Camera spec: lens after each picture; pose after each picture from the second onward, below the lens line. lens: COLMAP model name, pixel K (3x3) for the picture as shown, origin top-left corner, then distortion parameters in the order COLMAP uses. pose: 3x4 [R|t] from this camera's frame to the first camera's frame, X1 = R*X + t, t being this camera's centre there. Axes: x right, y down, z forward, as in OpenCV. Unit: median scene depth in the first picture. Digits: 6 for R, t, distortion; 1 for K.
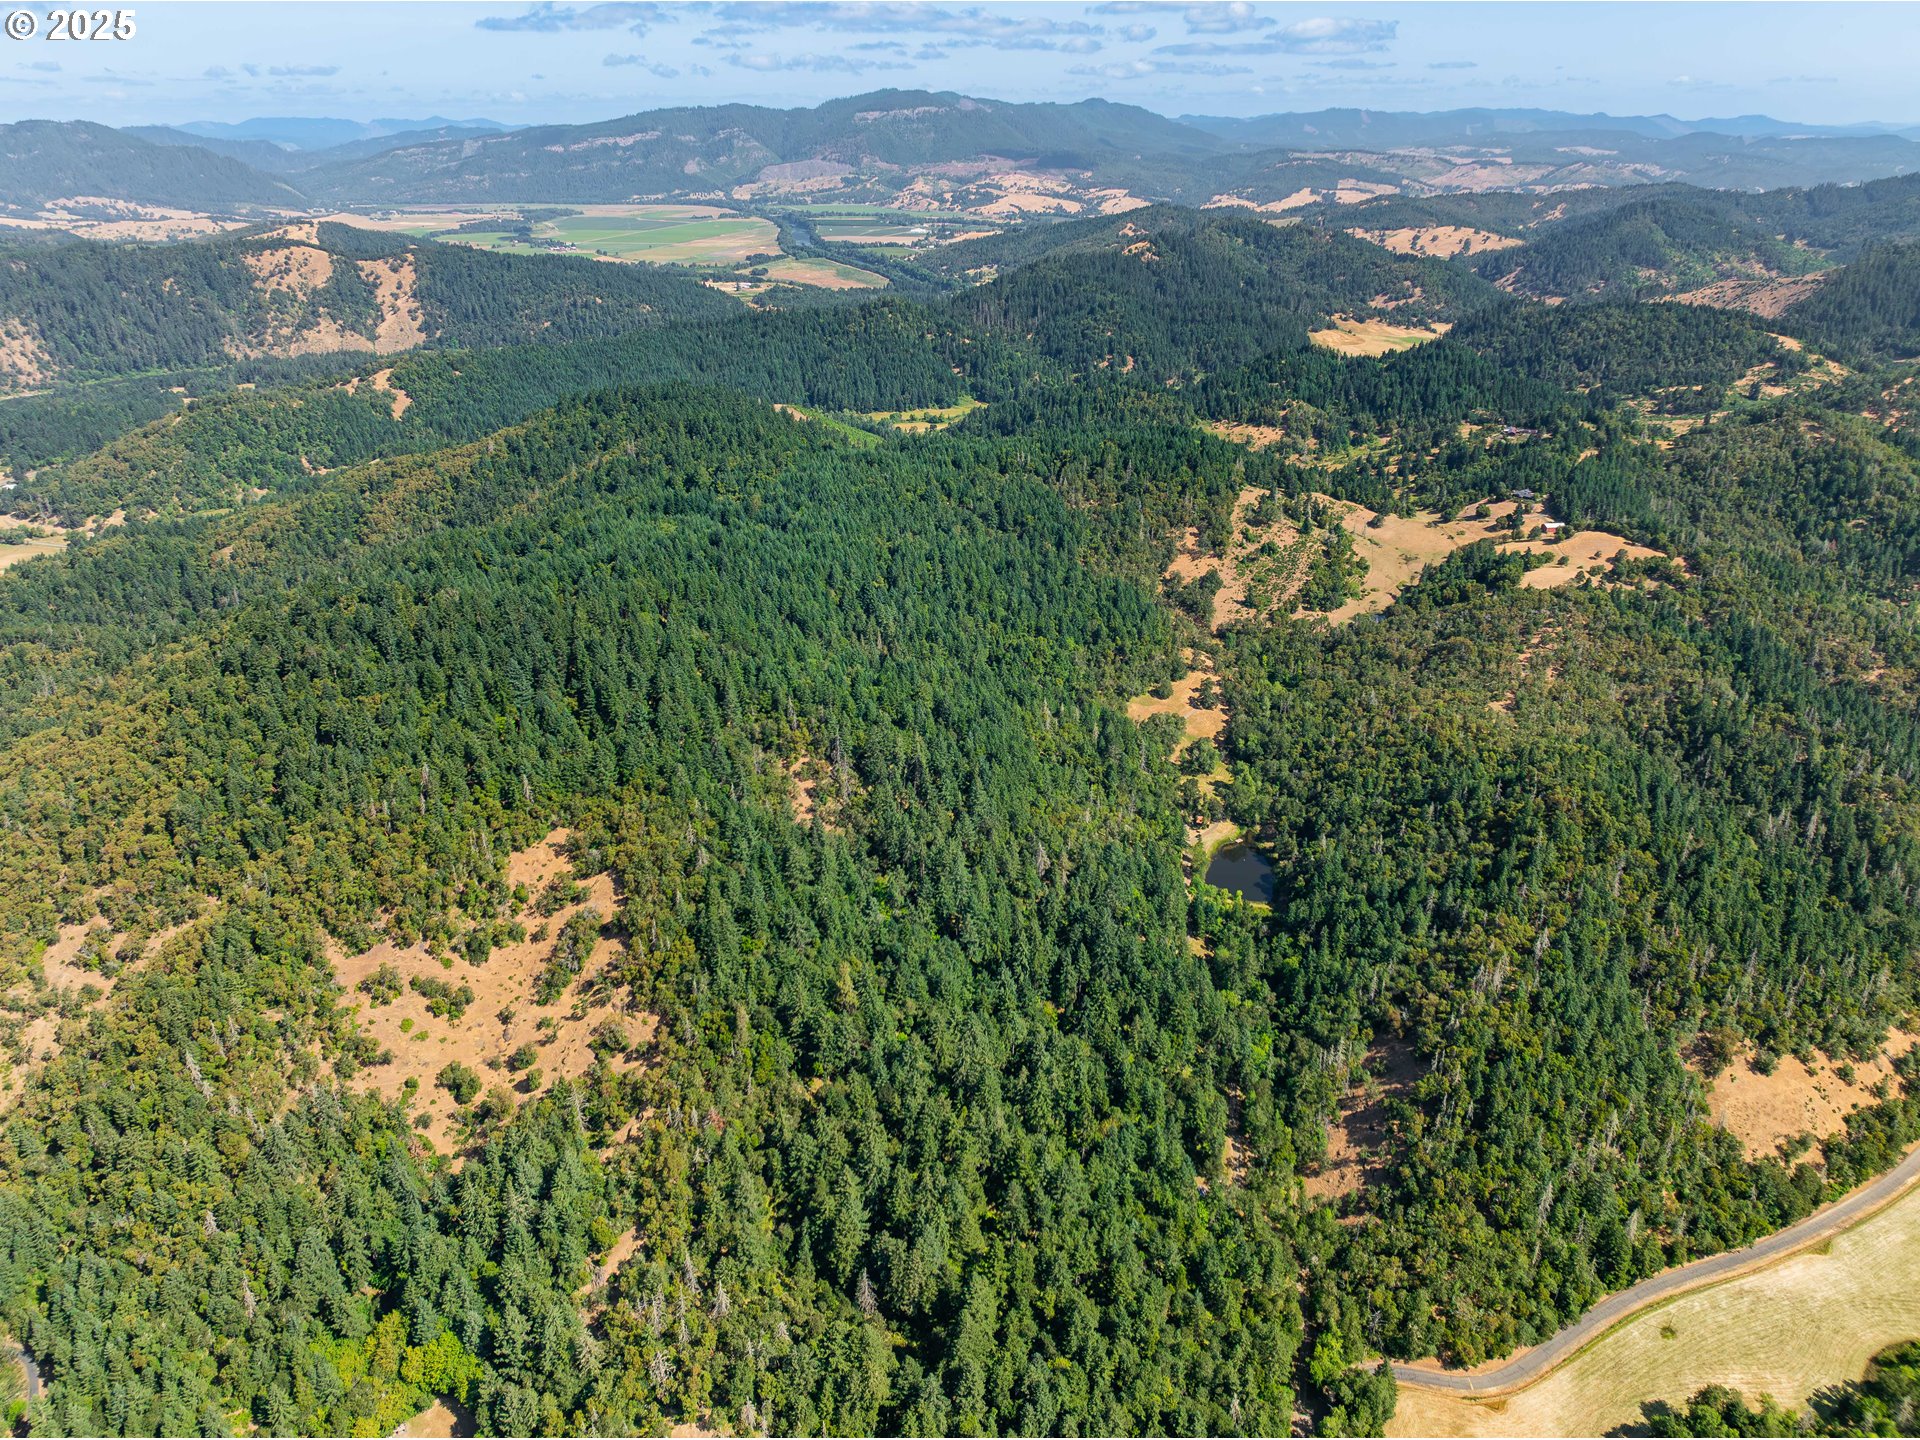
lens RADIAL K [[1343.7, 0, 965.0], [0, 1343.7, 717.4], [0, 0, 1]] dist [-0.027857, 0.011196]
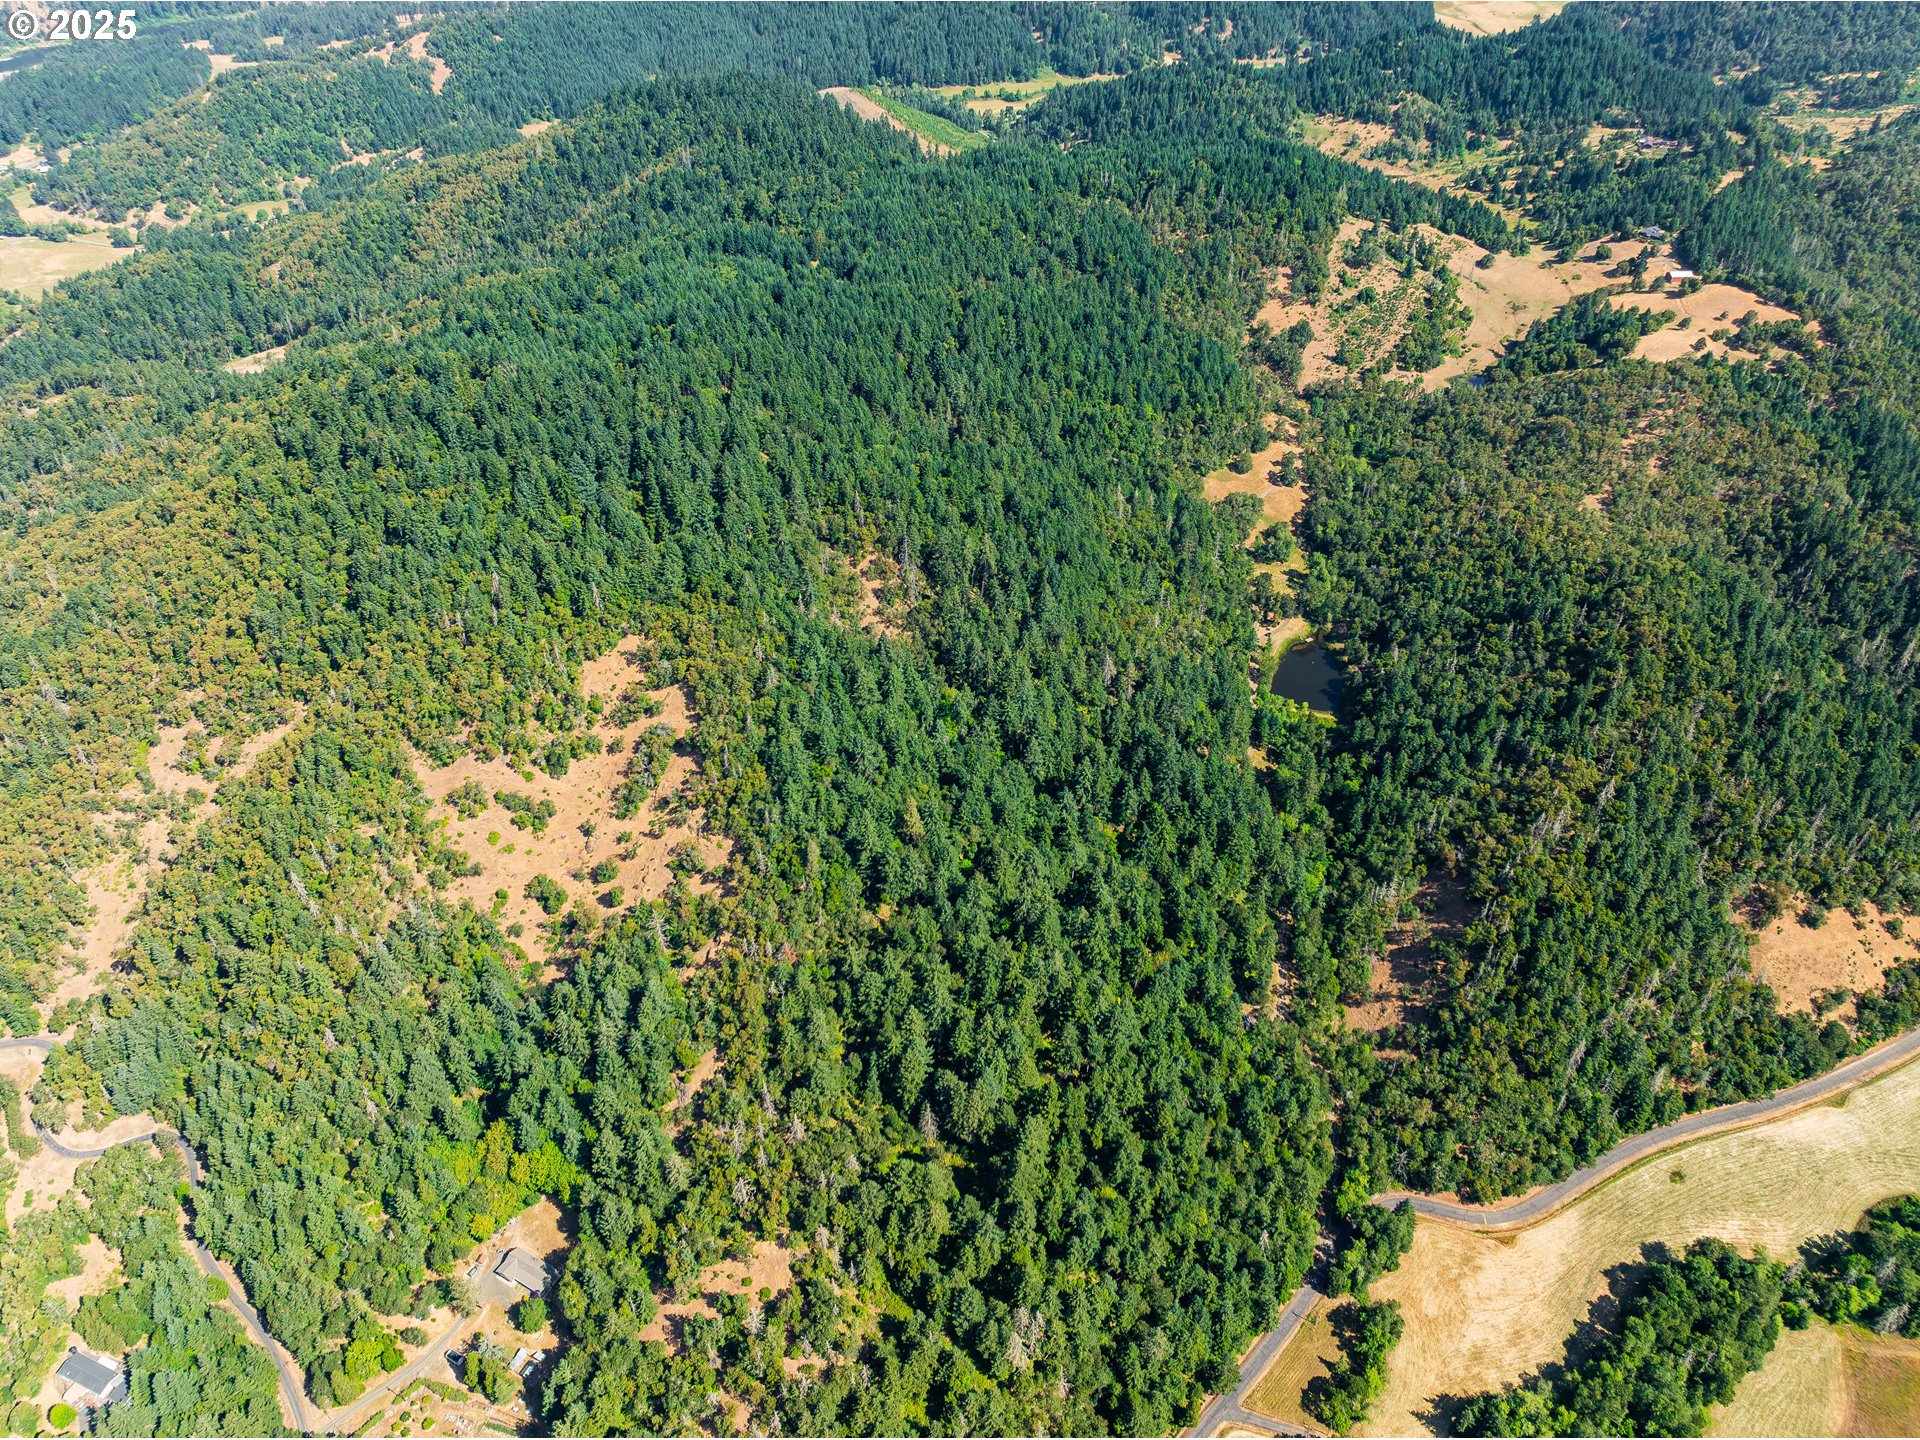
lens RADIAL K [[1343.7, 0, 965.0], [0, 1343.7, 717.4], [0, 0, 1]] dist [-0.027857, 0.011196]
pose [[0.998610, 0.032388, -0.041578, -0.007767], [-0.021170, 0.968955, 0.246330, -0.118944], [0.048265, -0.245108, 0.968294, 0.023065]]
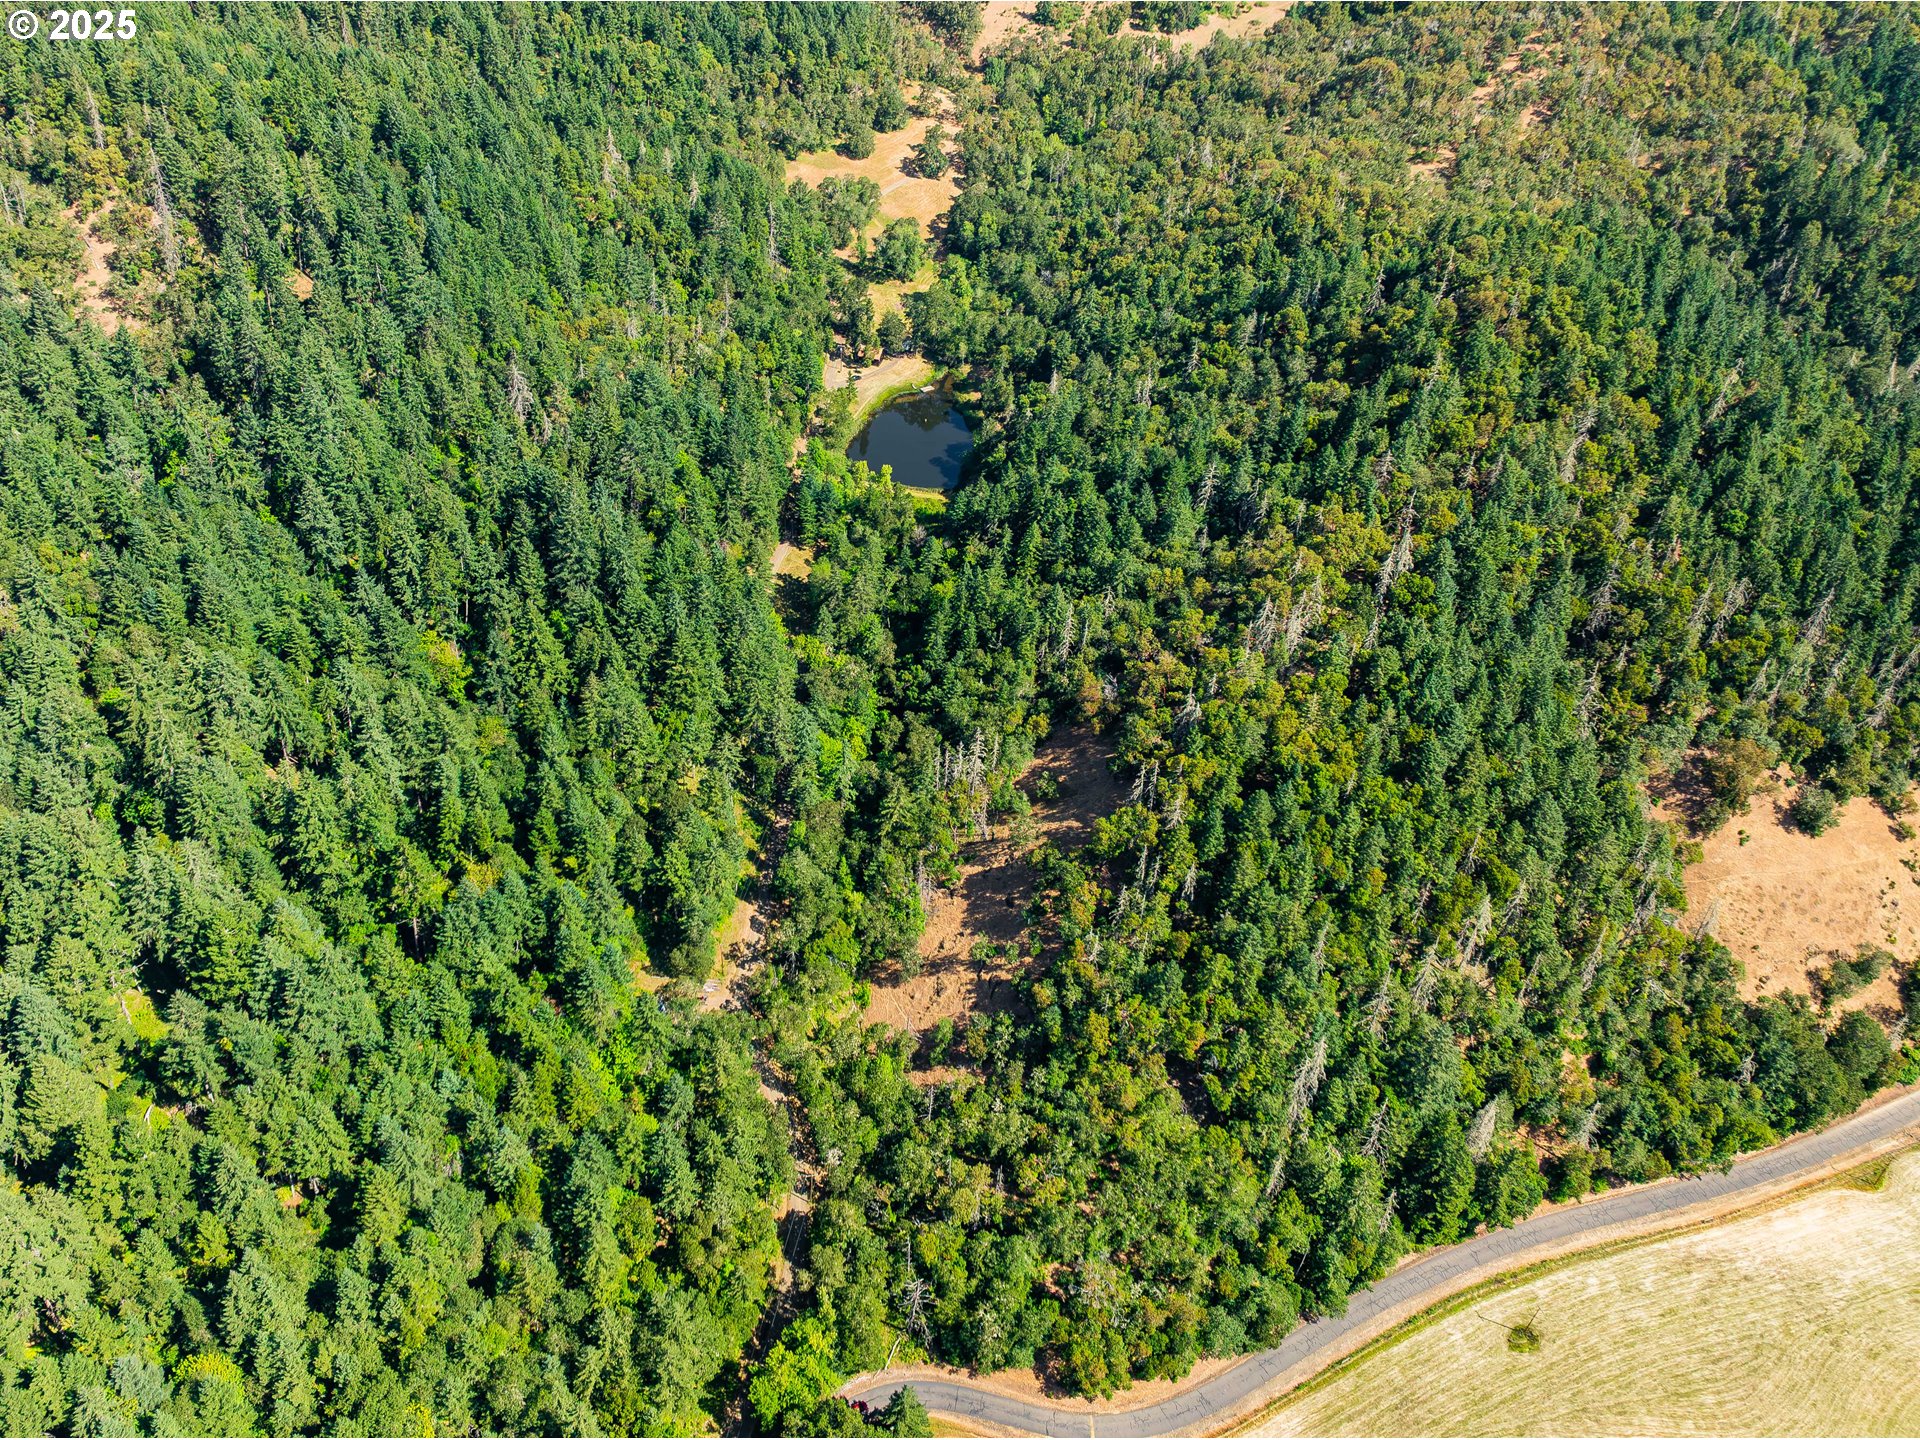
lens RADIAL K [[1657.8, 0, 742.9], [0, 1657.8, 712.9], [0, 0, 1]] dist [-0.018284, 0.001741]
pose [[0.998569, 0.036040, -0.039521, 0.208552], [-0.025852, 0.972075, 0.233242, 0.083643], [0.046823, -0.231887, 0.971615, 0.364702]]
